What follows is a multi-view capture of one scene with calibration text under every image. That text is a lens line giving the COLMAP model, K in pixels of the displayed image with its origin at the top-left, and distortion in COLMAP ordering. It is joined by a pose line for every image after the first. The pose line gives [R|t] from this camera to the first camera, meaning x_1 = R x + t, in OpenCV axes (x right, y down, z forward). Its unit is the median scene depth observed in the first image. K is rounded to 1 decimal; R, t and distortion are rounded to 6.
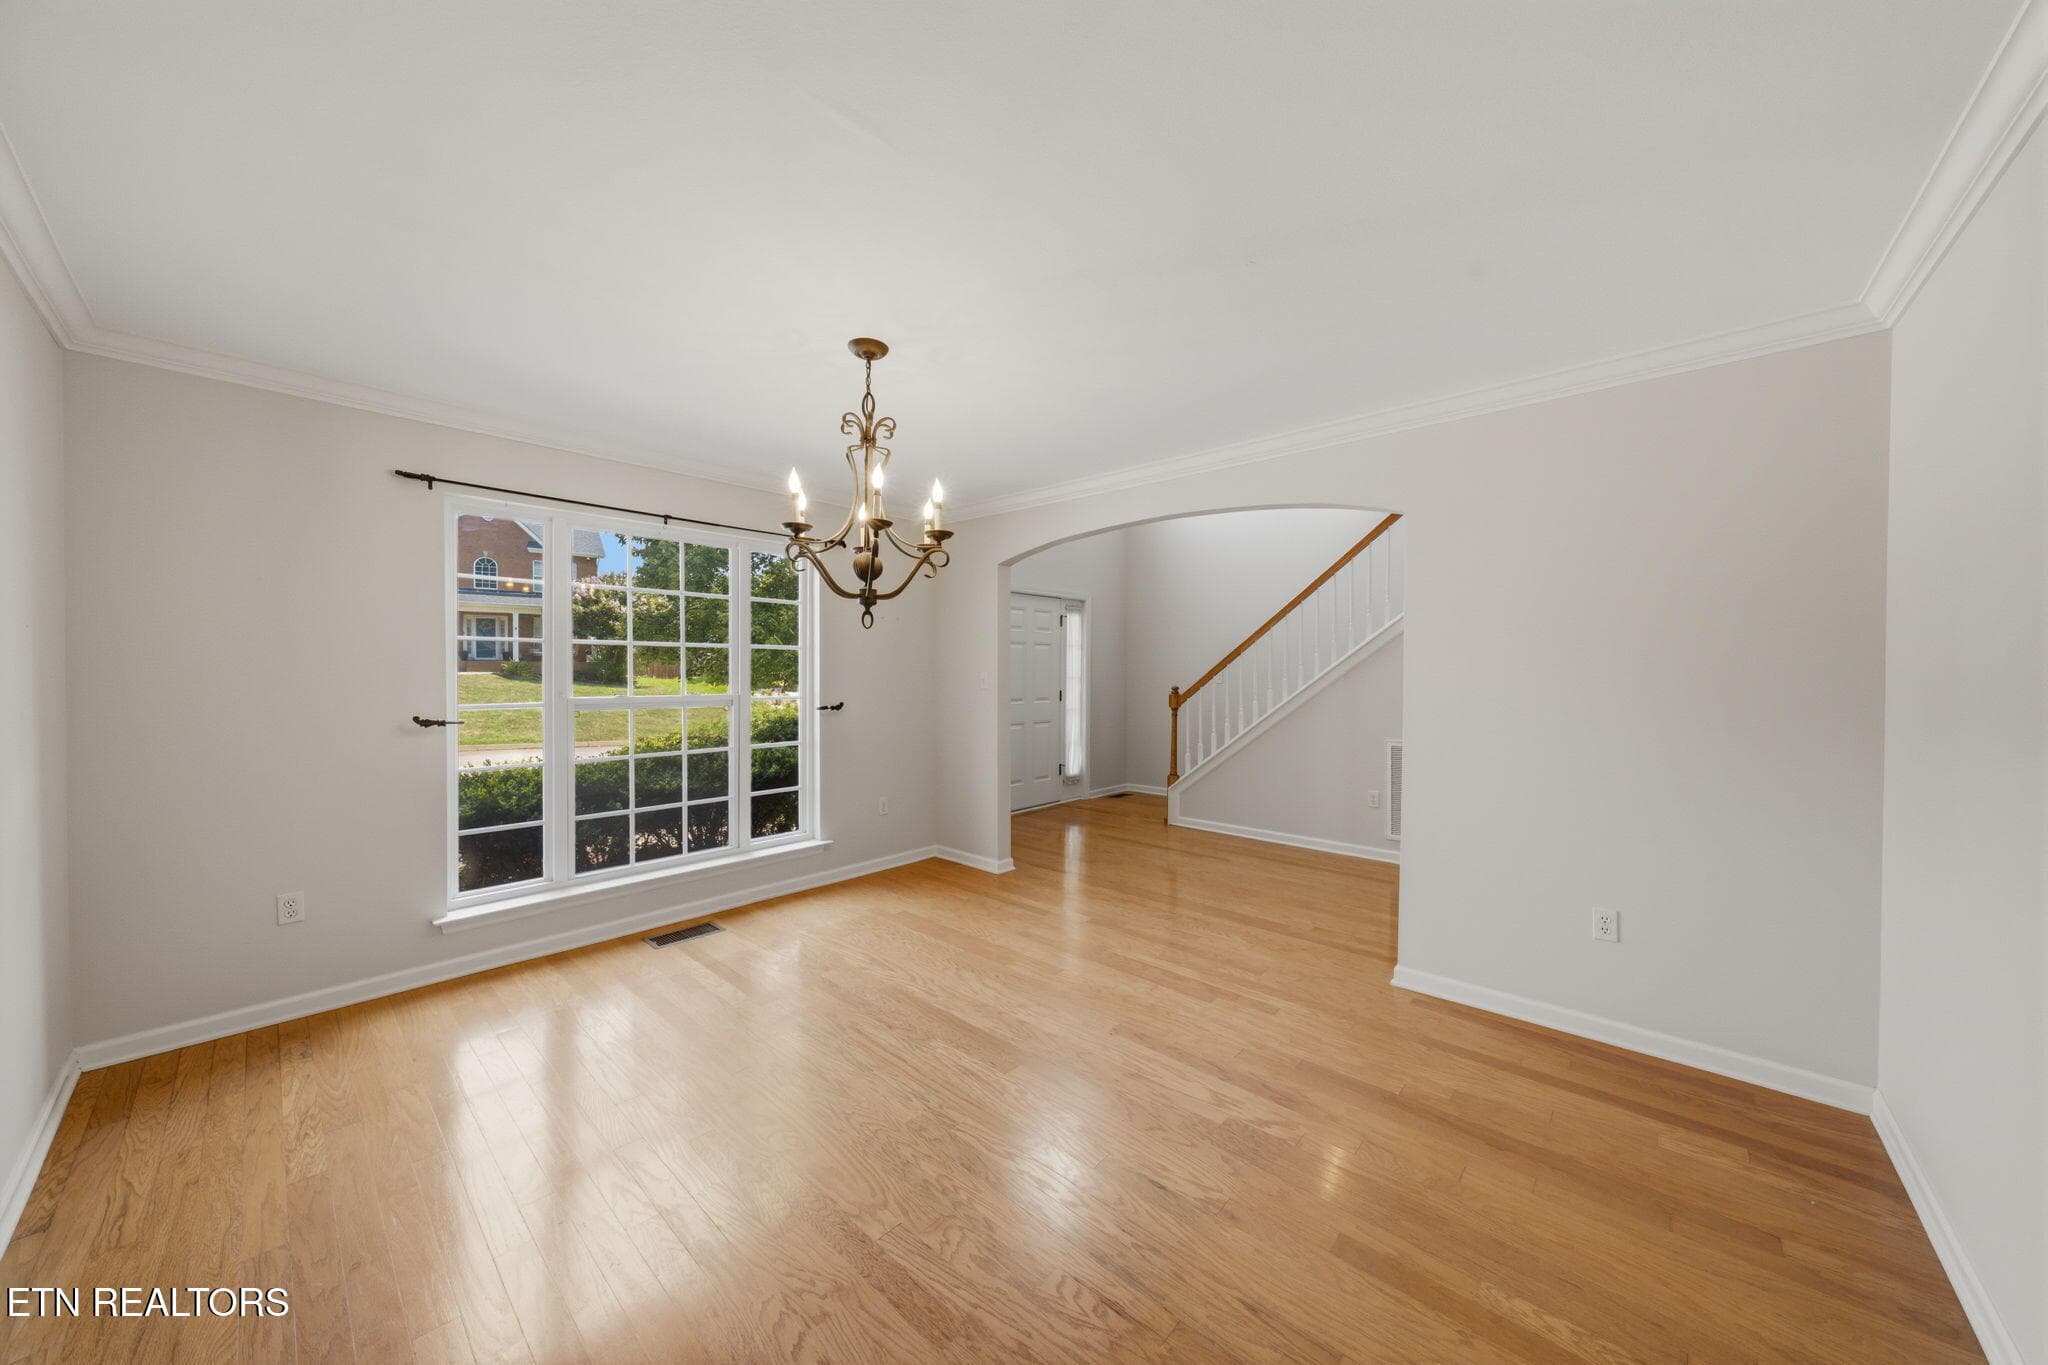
lens RADIAL K [[698.4, 0, 1024.0], [0, 698.4, 679.2], [0, 0, 1]] dist [-0.000233, -0.000020]
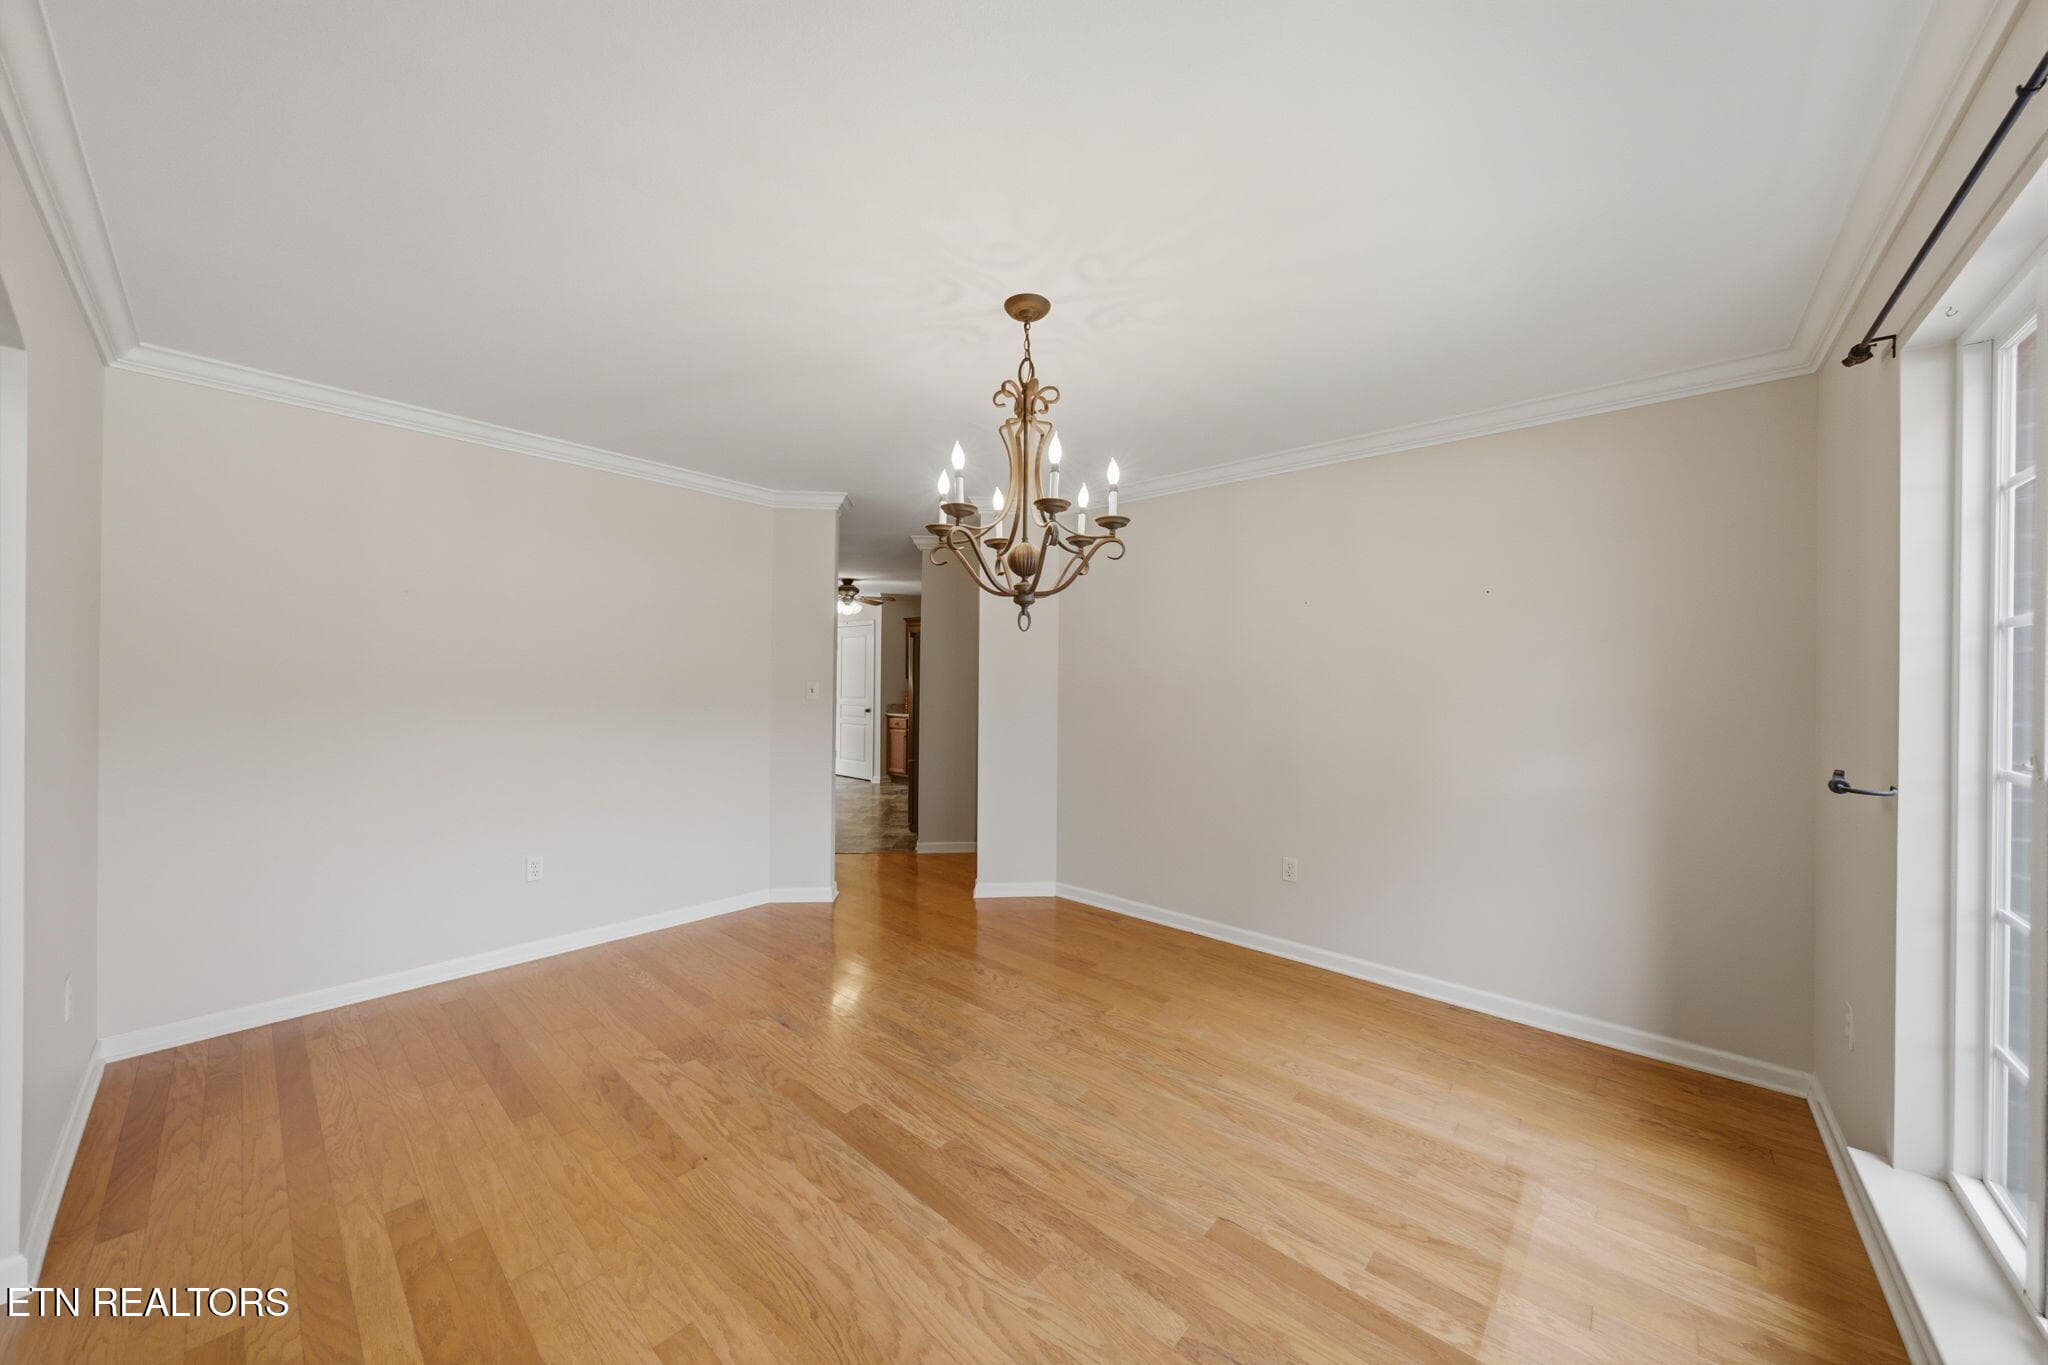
lens RADIAL K [[698.4, 0, 1024.0], [0, 698.4, 682.5], [0, 0, 1]] dist [-0.000233, -0.000020]
pose [[-0.999805, -0.016413, -0.010944, -0.216818], [-0.016531, 0.999805, 0.010783, -0.019785], [0.010765, 0.010962, -0.999882, 1.887286]]
